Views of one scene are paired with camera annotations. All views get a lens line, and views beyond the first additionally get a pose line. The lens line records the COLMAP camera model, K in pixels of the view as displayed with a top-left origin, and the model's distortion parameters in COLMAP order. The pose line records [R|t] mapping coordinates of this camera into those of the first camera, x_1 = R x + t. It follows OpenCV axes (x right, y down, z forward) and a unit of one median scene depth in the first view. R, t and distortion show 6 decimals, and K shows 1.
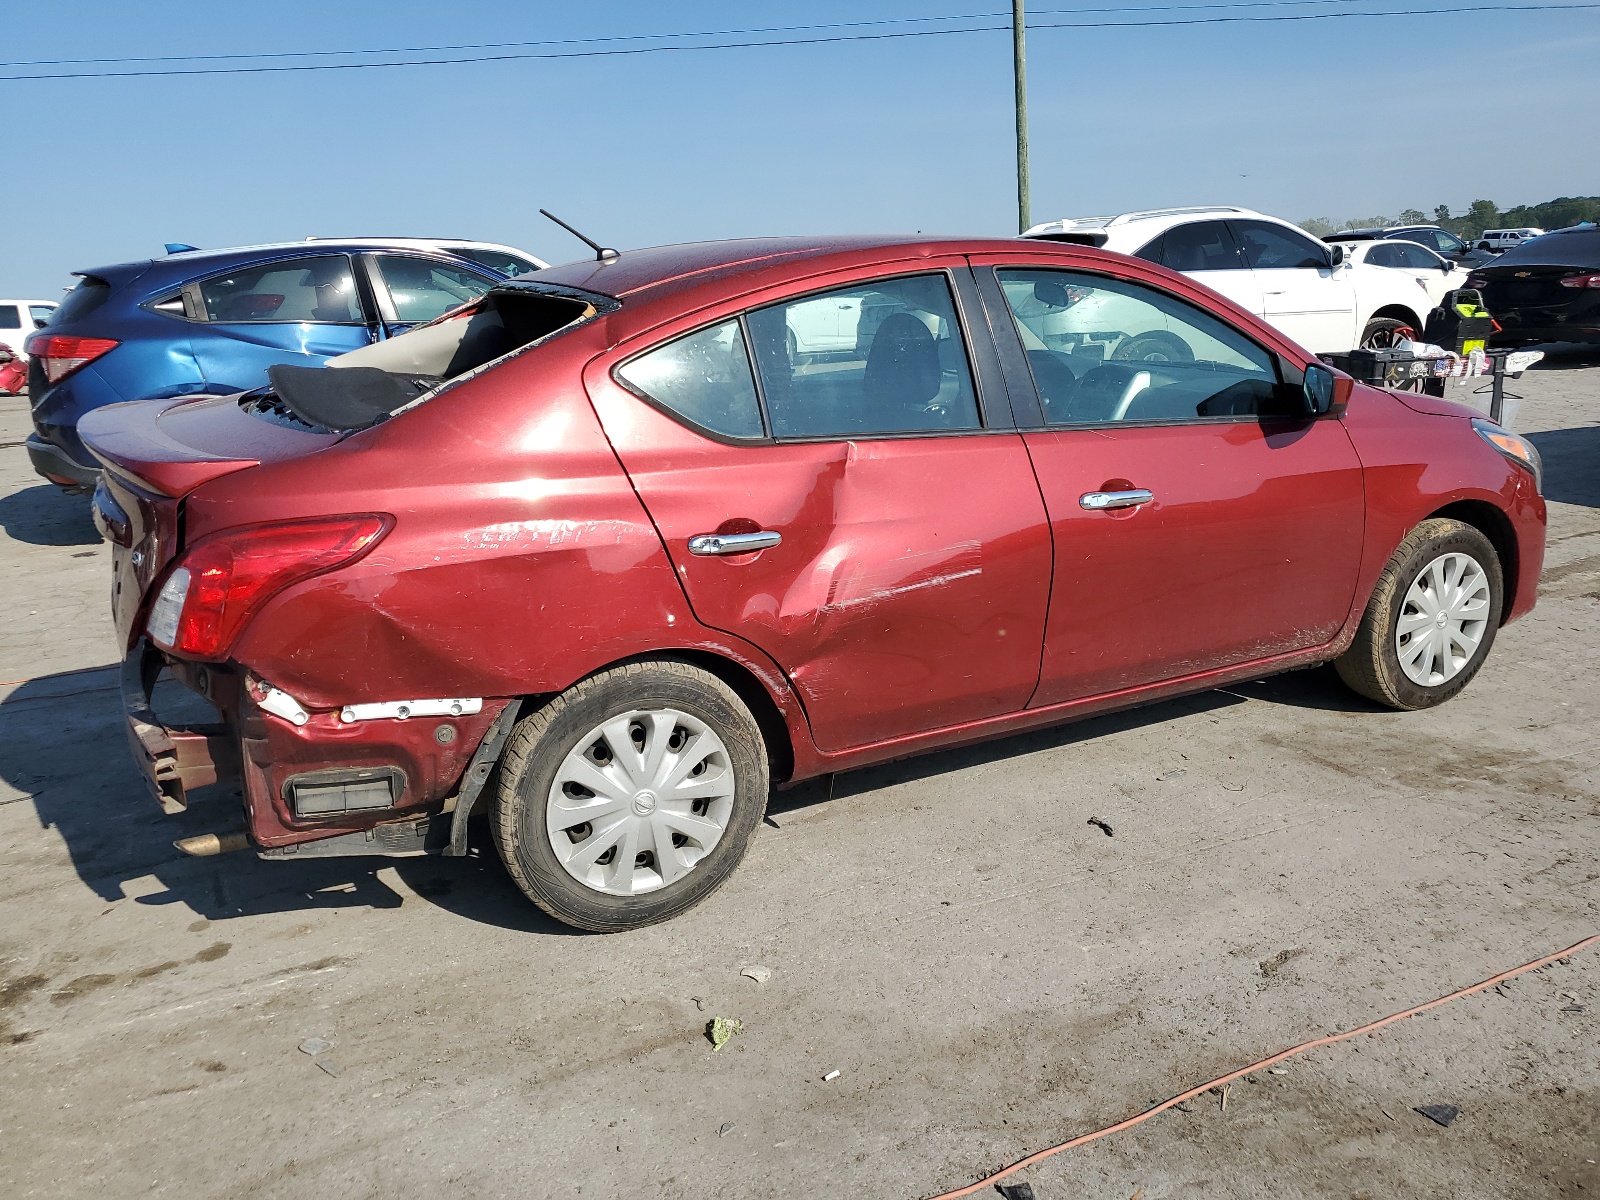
lens RADIAL K [[1220.3, 0, 800.0], [0, 1220.3, 600.0], [0, 0, 1]] dist [0.044649, 0.000887]
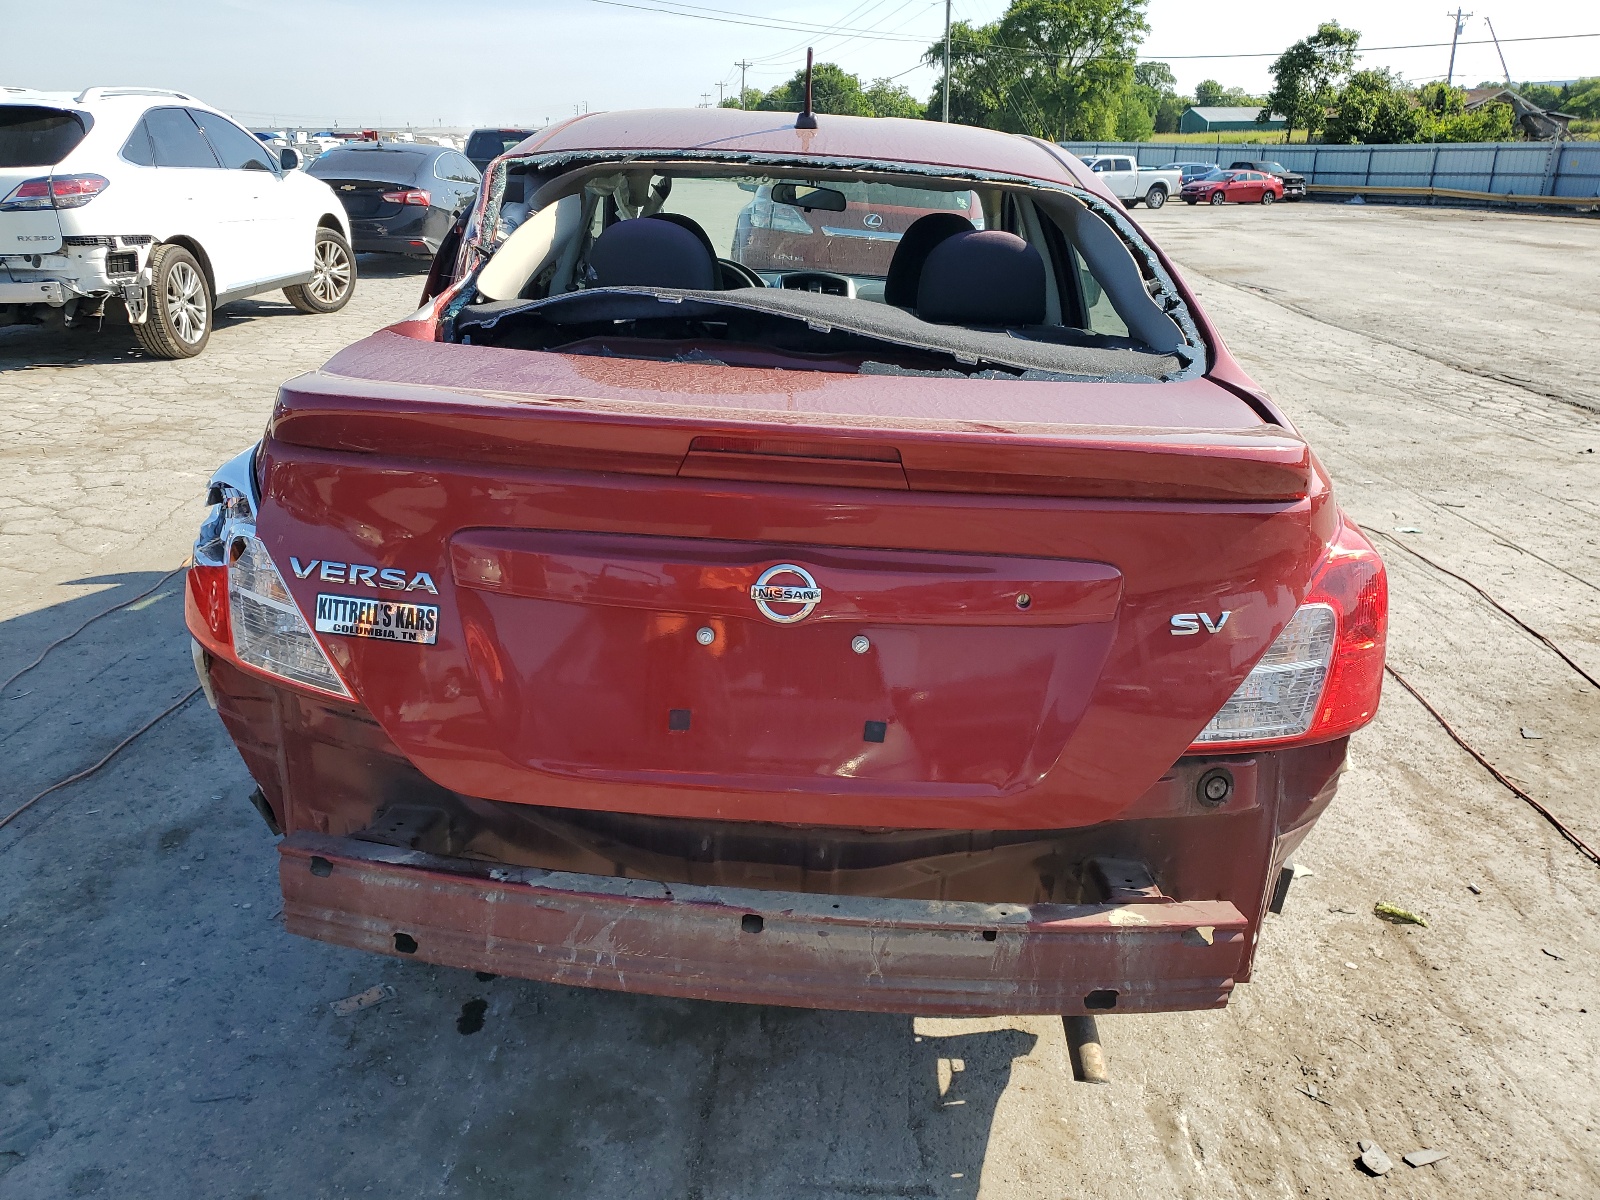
lens RADIAL K [[1220.3, 0, 800.0], [0, 1220.3, 600.0], [0, 0, 1]] dist [0.044649, 0.000887]
pose [[0.489216, -0.241822, 0.837968, -0.432272], [0.184815, 0.967717, 0.171368, -0.067877], [-0.852356, 0.071033, 0.518115, 0.334885]]
